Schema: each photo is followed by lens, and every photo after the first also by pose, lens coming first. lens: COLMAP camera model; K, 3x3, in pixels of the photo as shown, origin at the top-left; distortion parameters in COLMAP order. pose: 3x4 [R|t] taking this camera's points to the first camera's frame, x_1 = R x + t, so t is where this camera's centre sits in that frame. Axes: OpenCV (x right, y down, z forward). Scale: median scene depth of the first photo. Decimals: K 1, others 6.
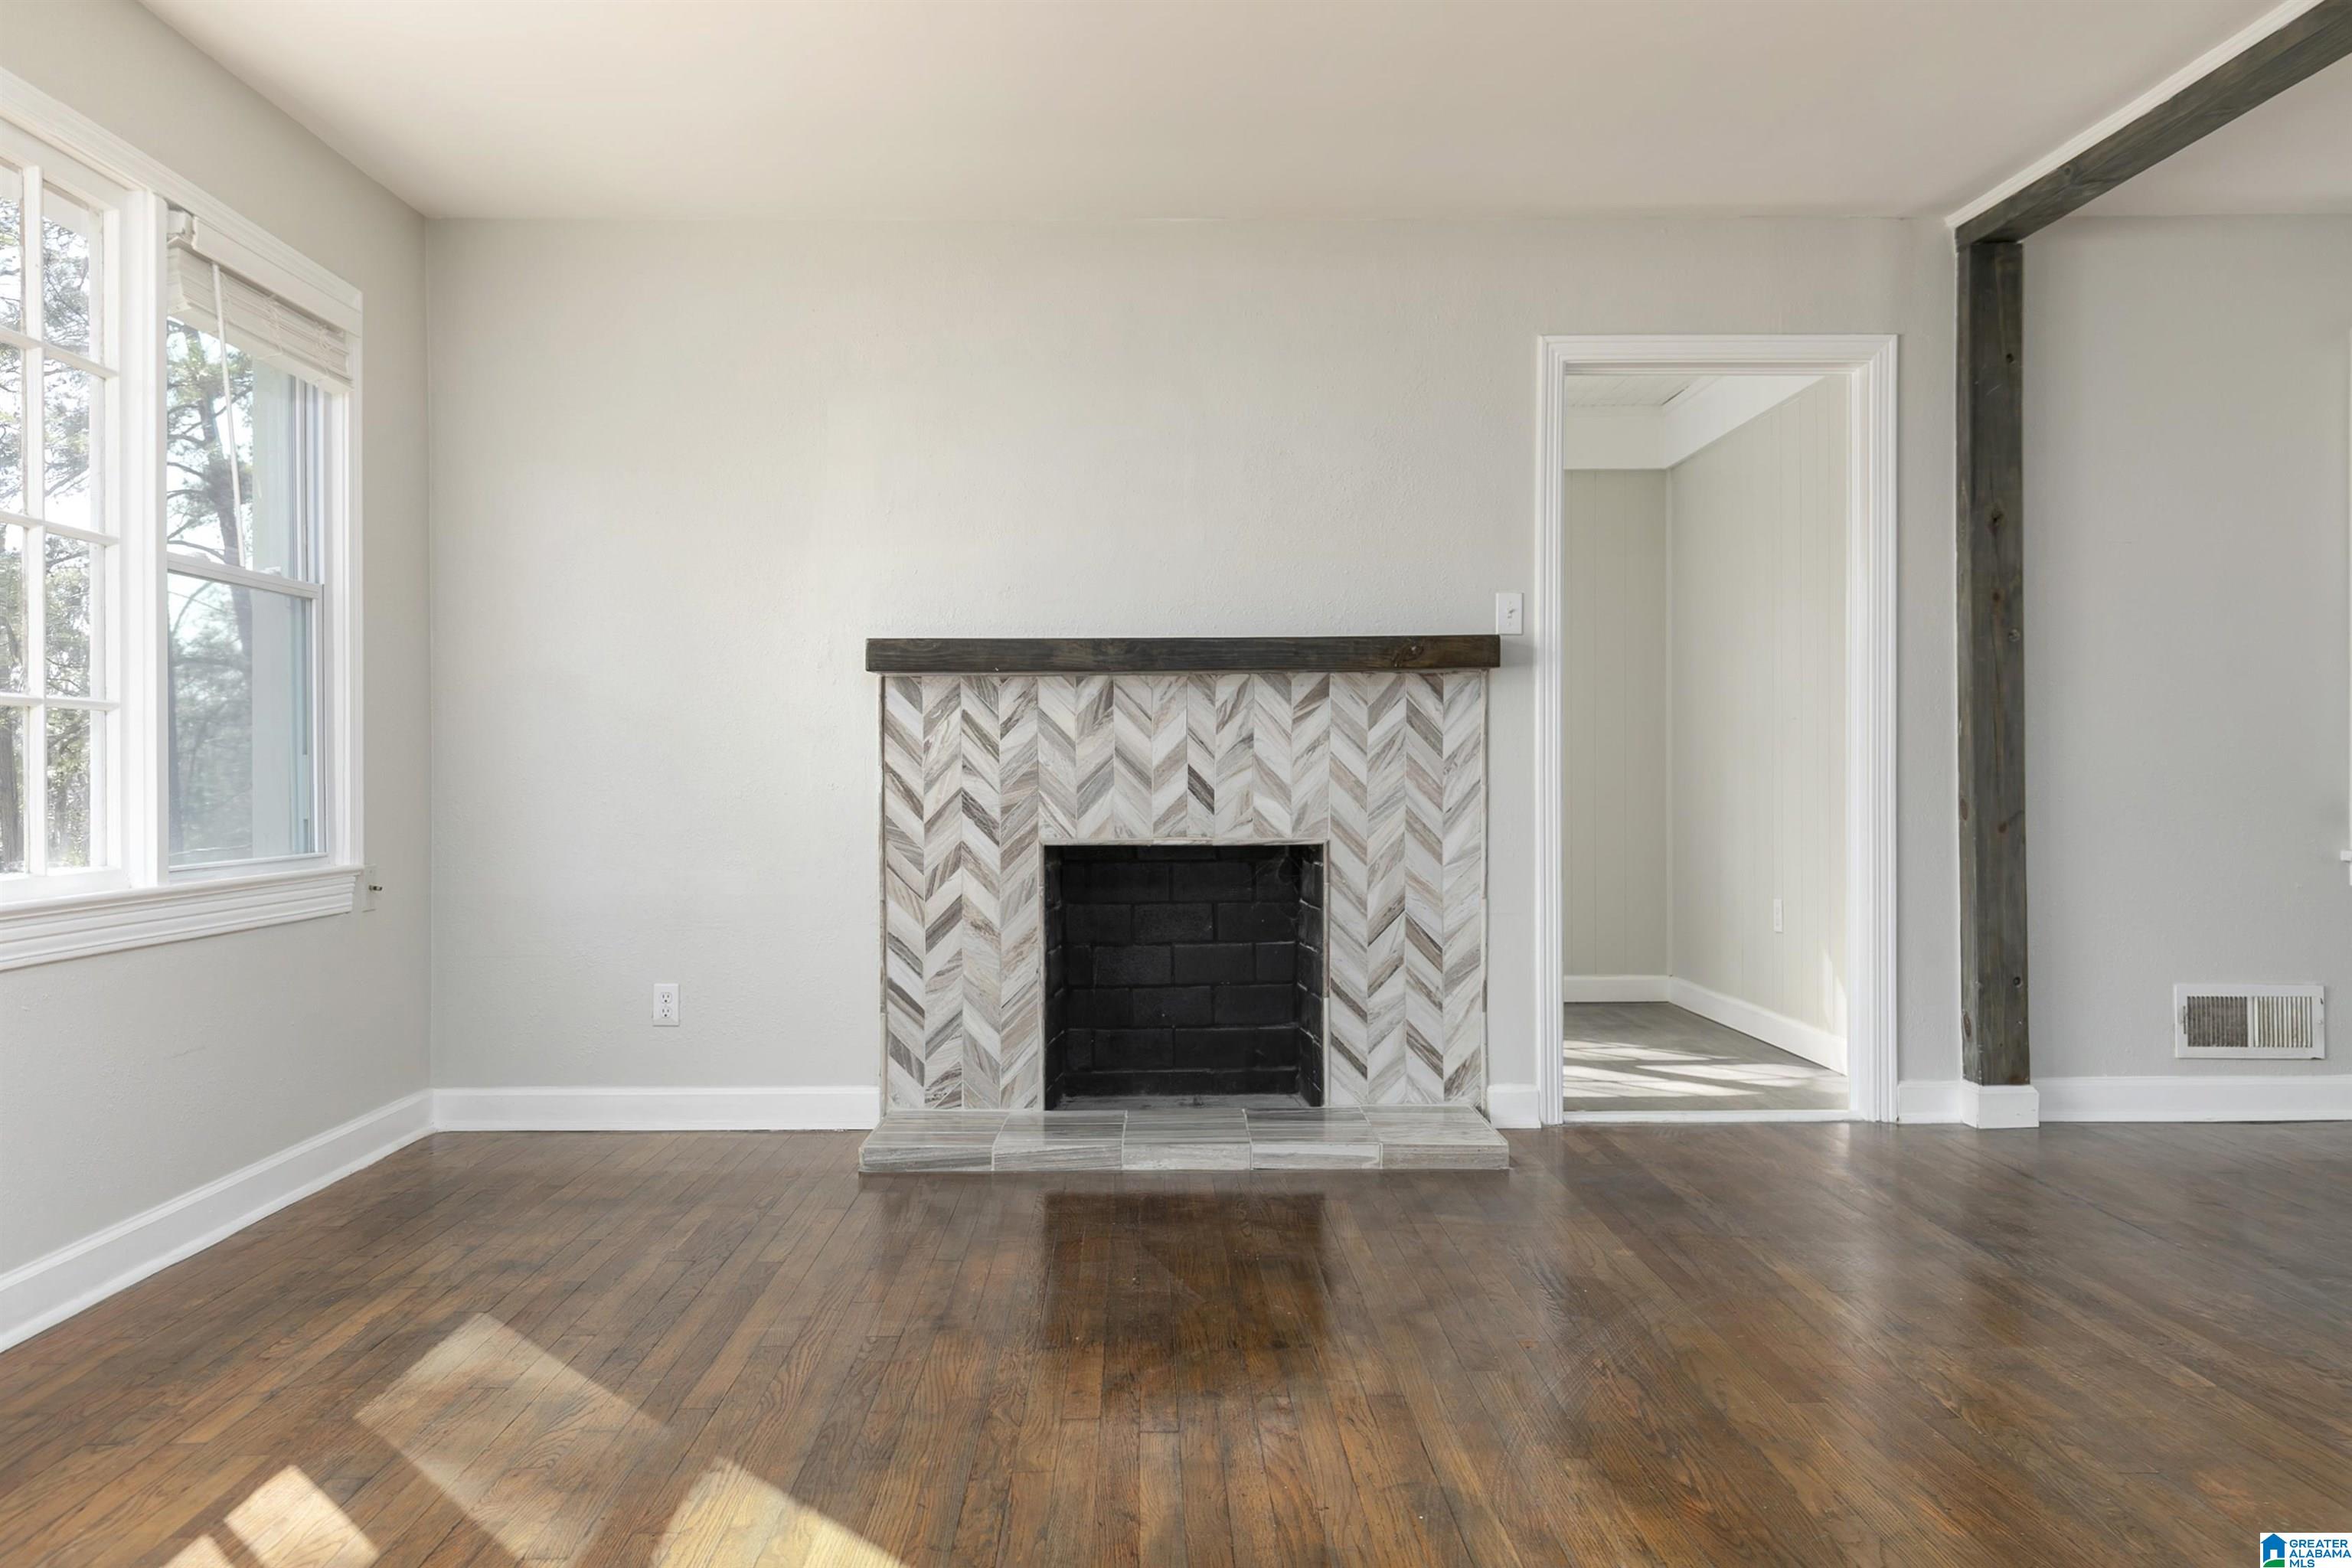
lens RADIAL K [[1804.8, 0, 1132.3], [0, 1804.8, 782.4], [0, 0, 1]] dist [0.001615, -0.001287]
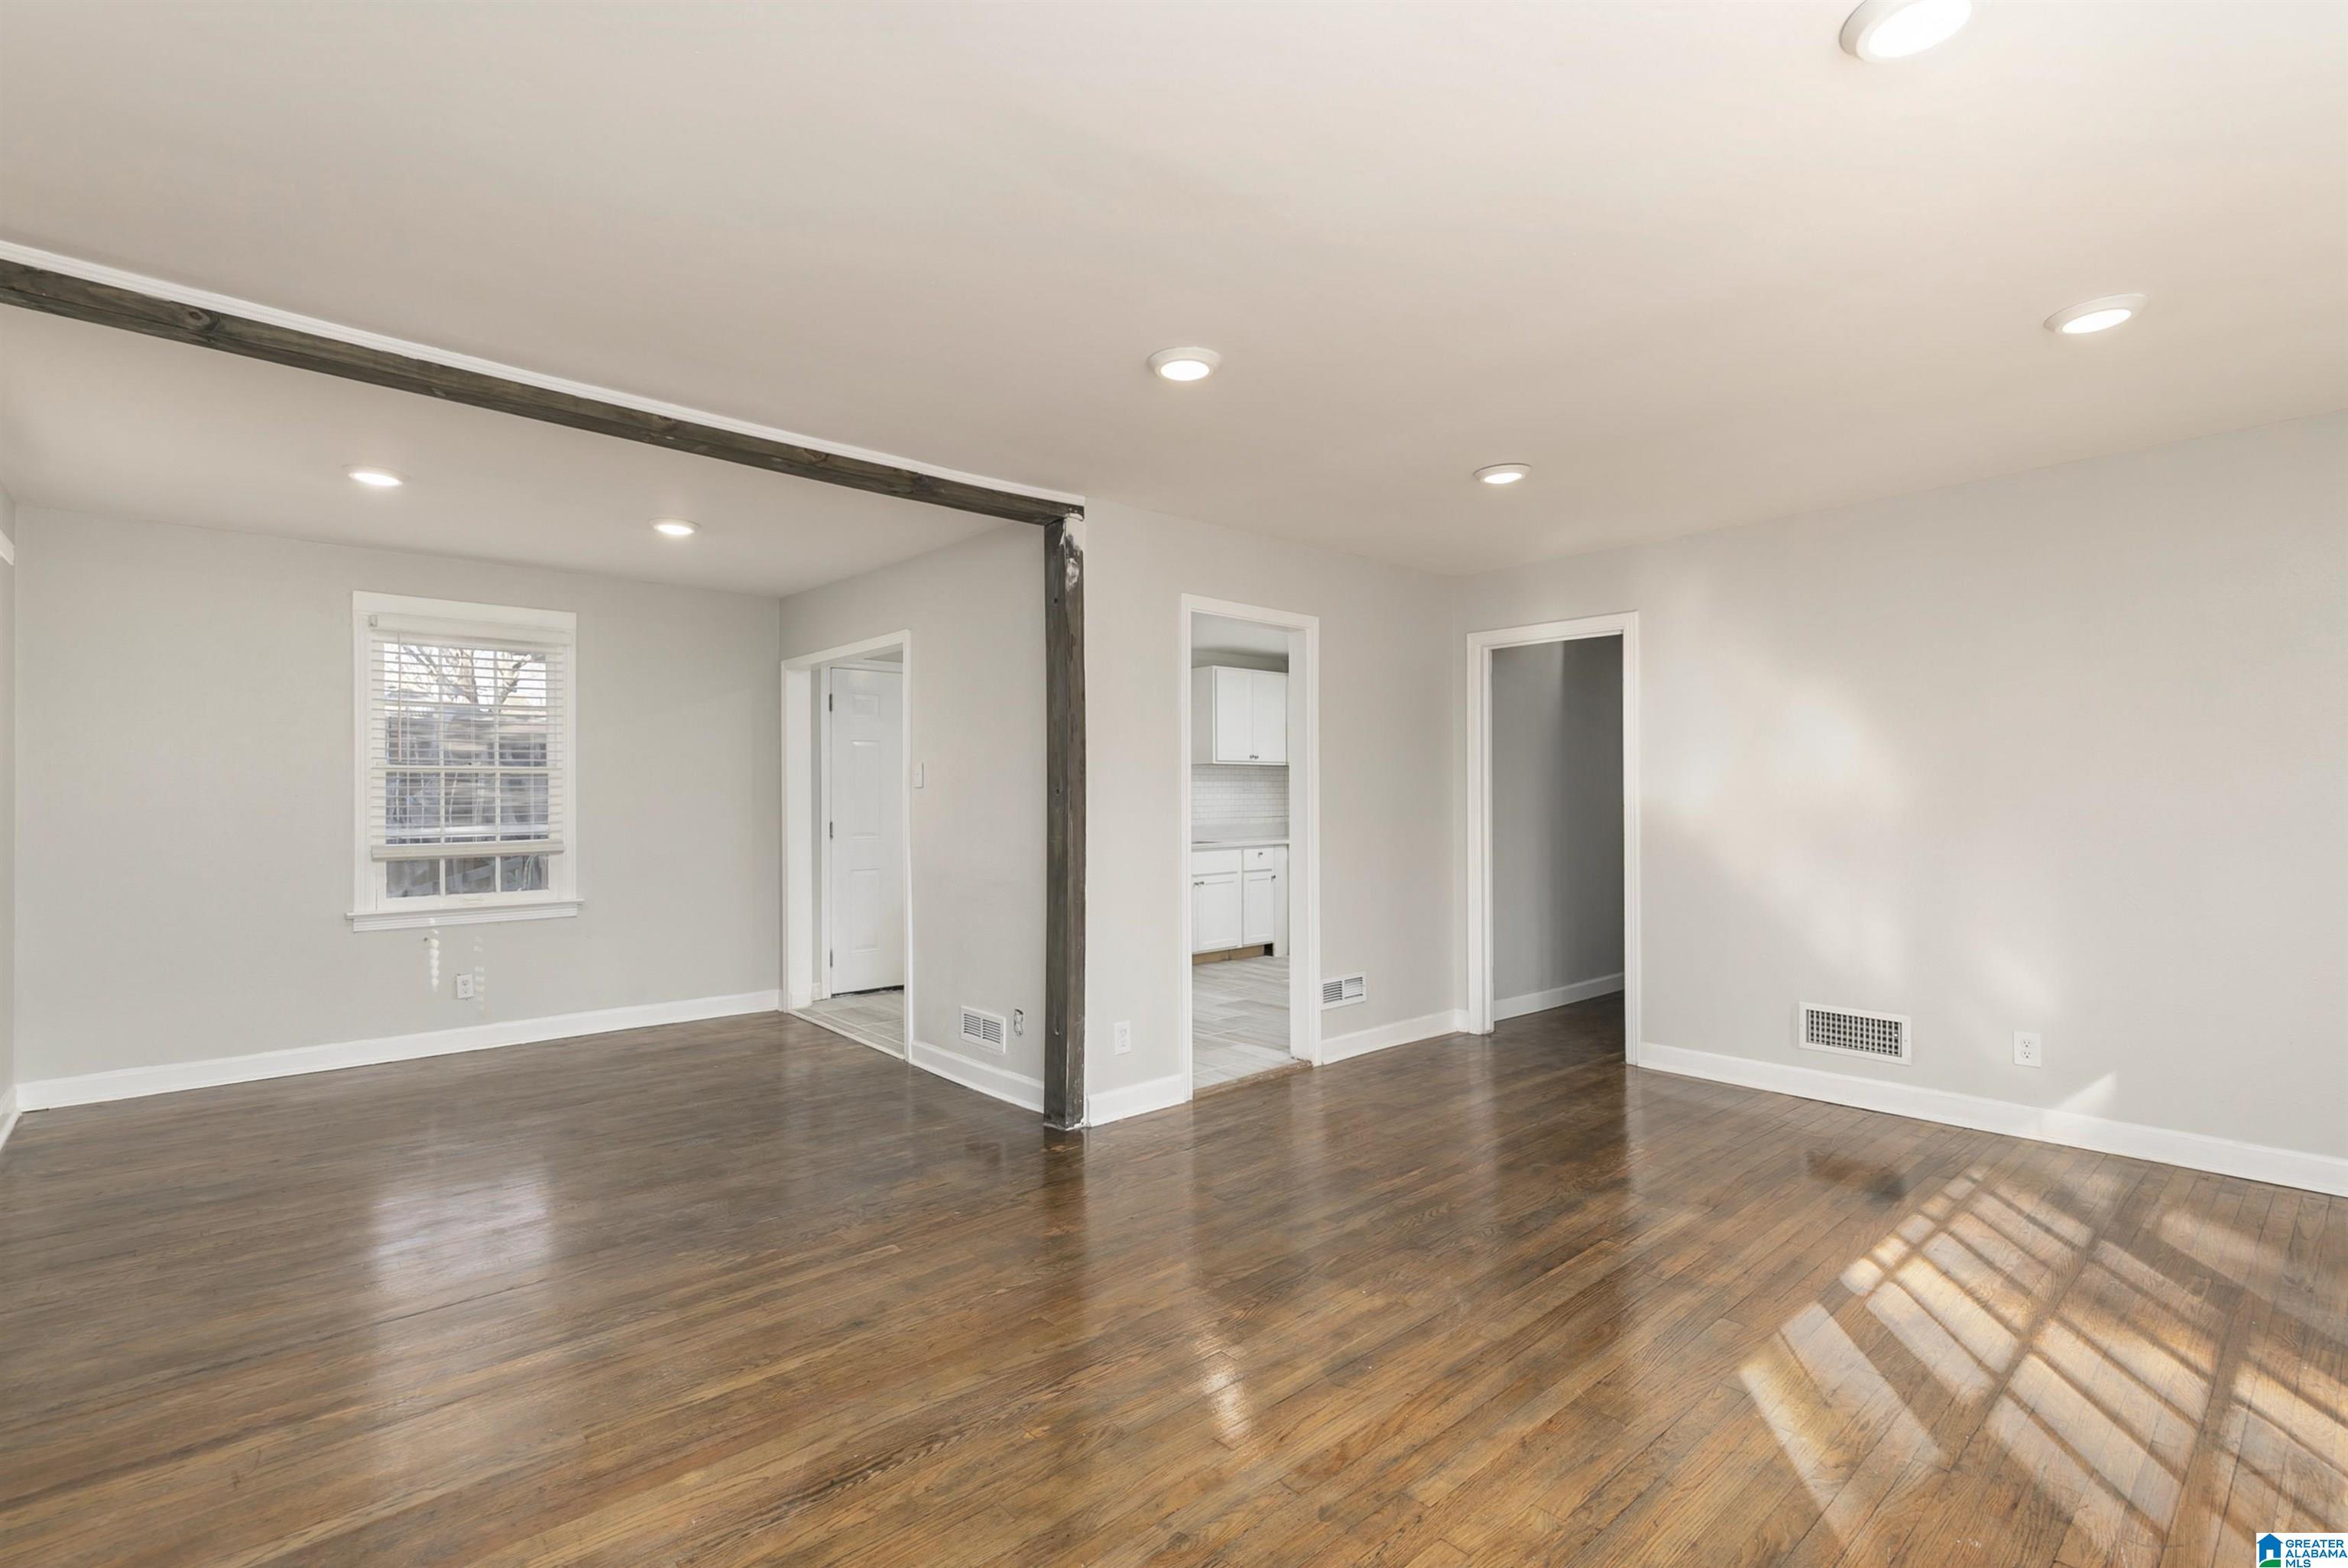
lens RADIAL K [[1082.8, 0, 1179.1], [0, 1082.8, 790.6], [0, 0, 1]] dist [-0.002337, -0.000254]
pose [[-0.677167, 0.008850, 0.735776, -0.229854], [0.009303, 0.999951, -0.003466, -0.066045], [-0.735770, 0.004498, -0.677216, 0.882256]]
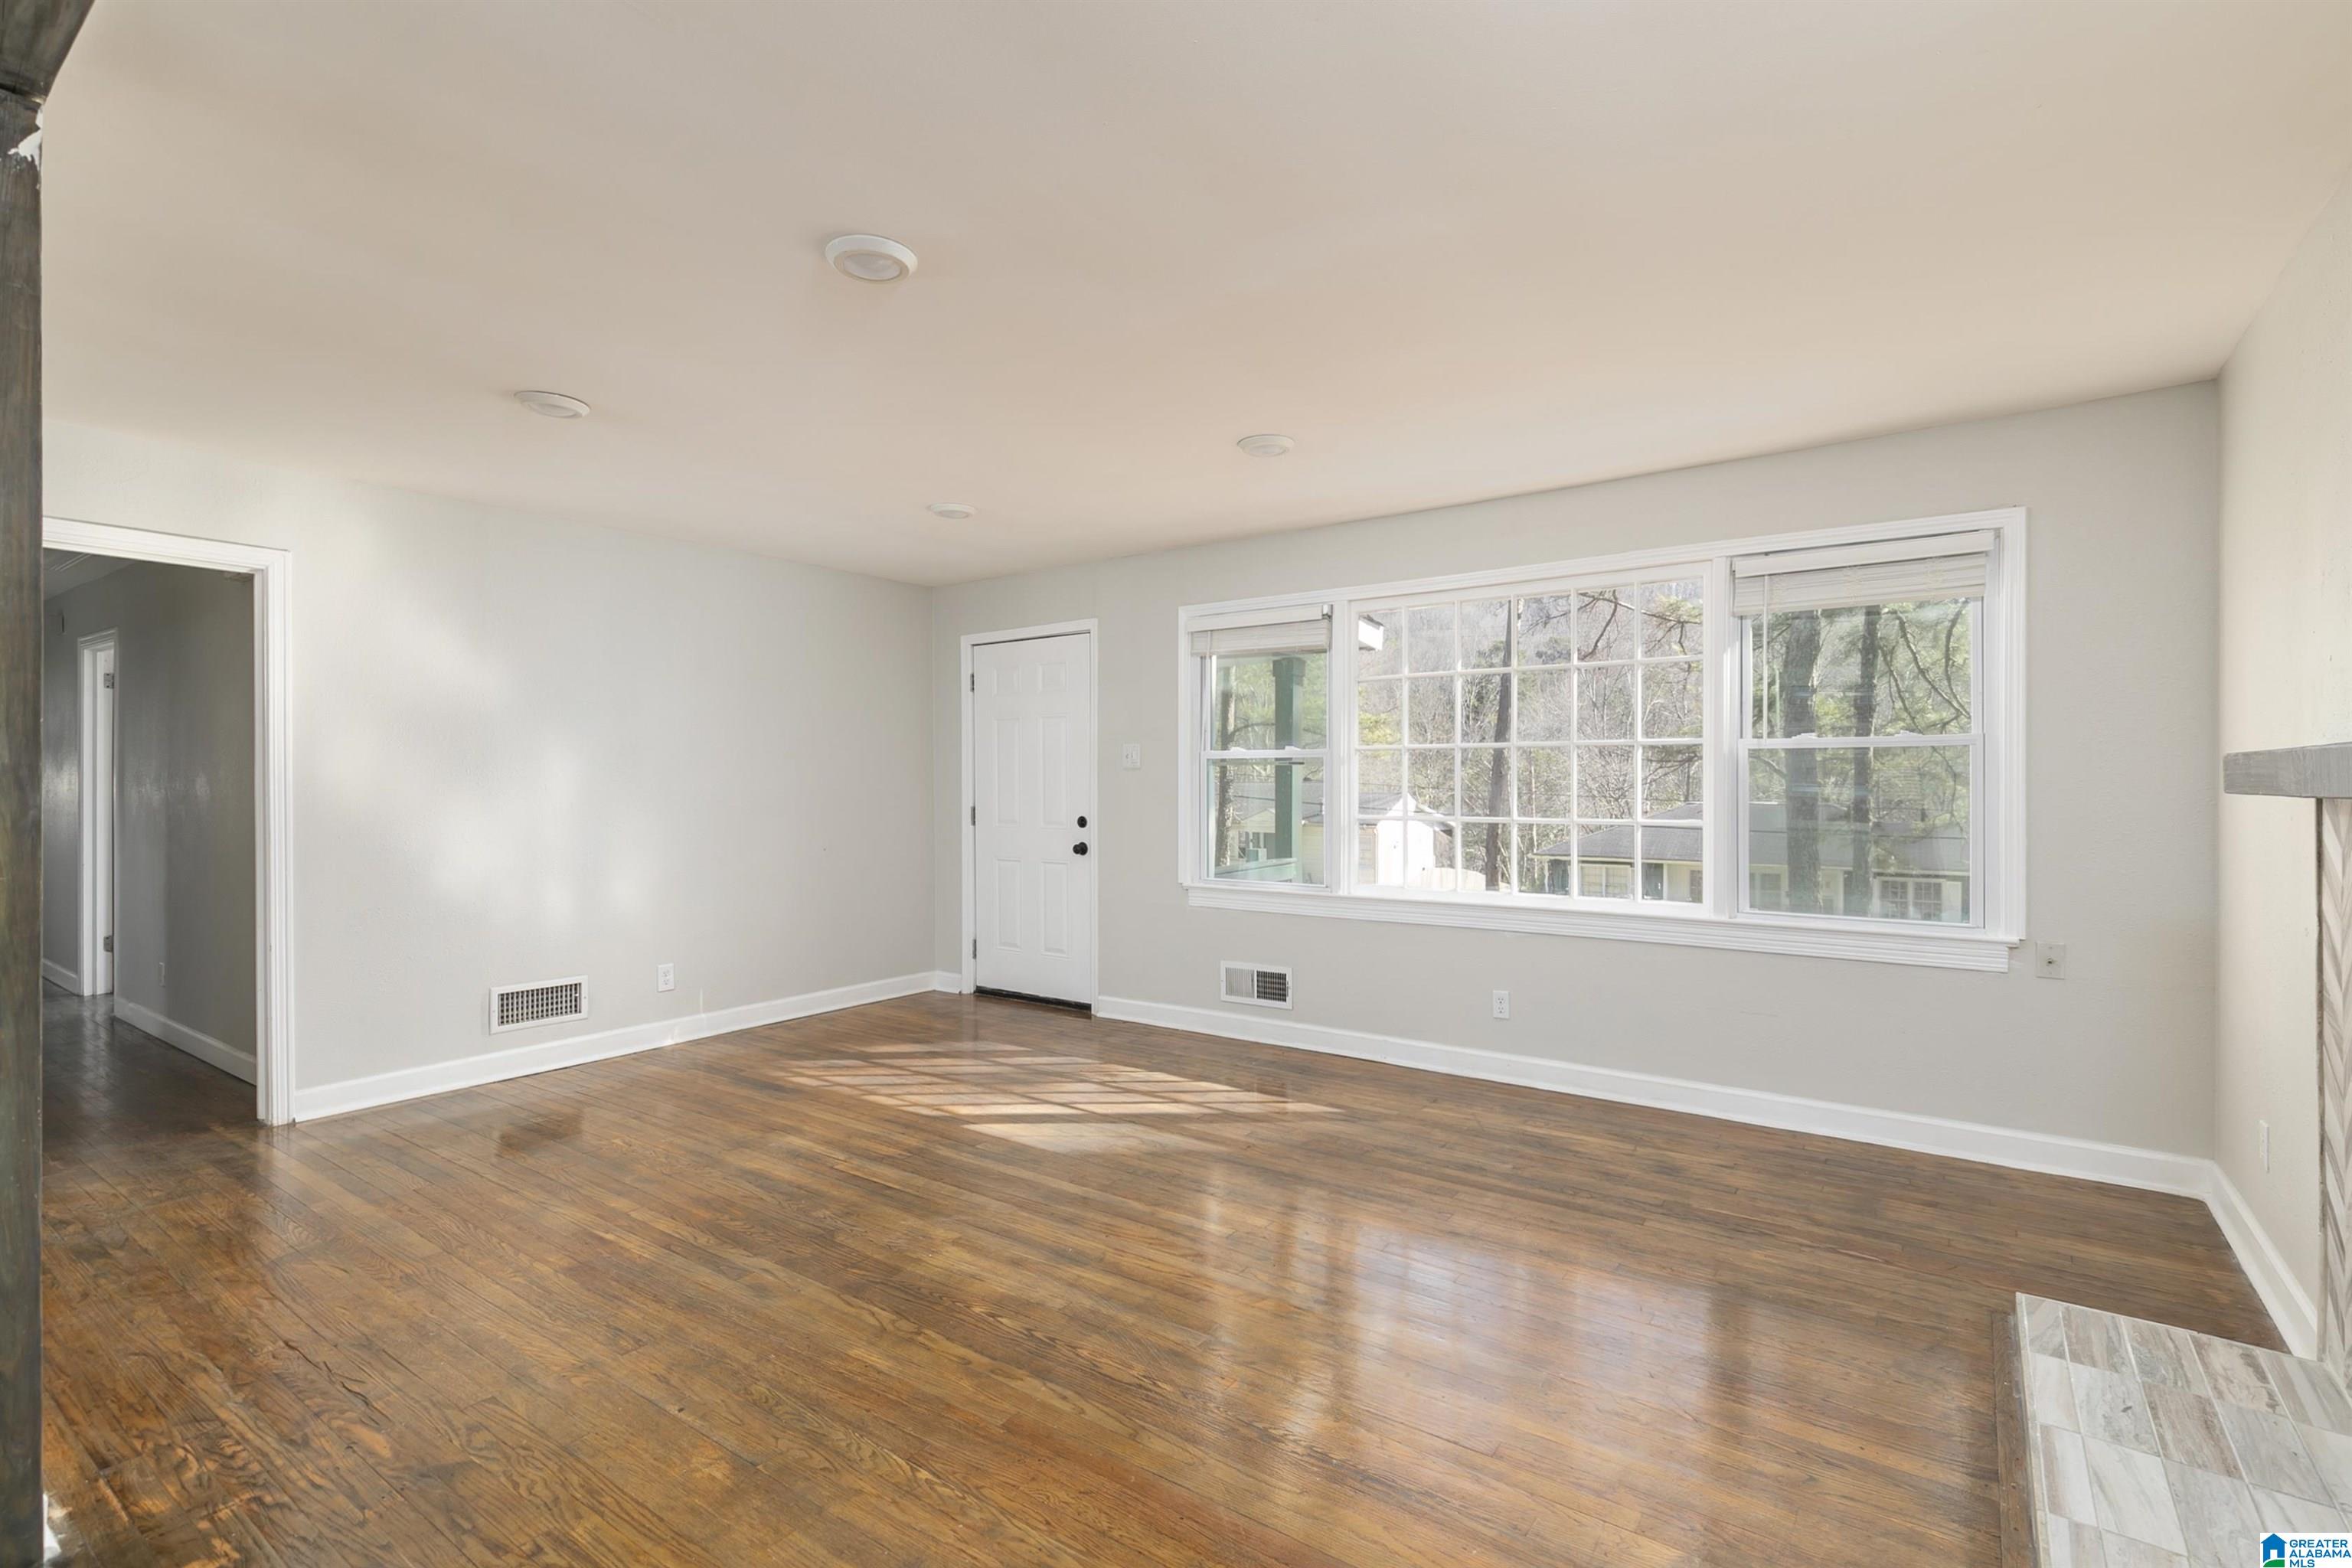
lens RADIAL K [[1084.8, 0, 1181.1], [0, 1084.8, 790.6], [0, 0, 1]] dist [-0.002337, -0.000254]
pose [[-0.578831, 0.010668, -0.815378, 0.531770], [-0.003556, 0.999872, 0.015606, -0.068887], [0.815440, 0.011933, -0.578719, 0.879977]]
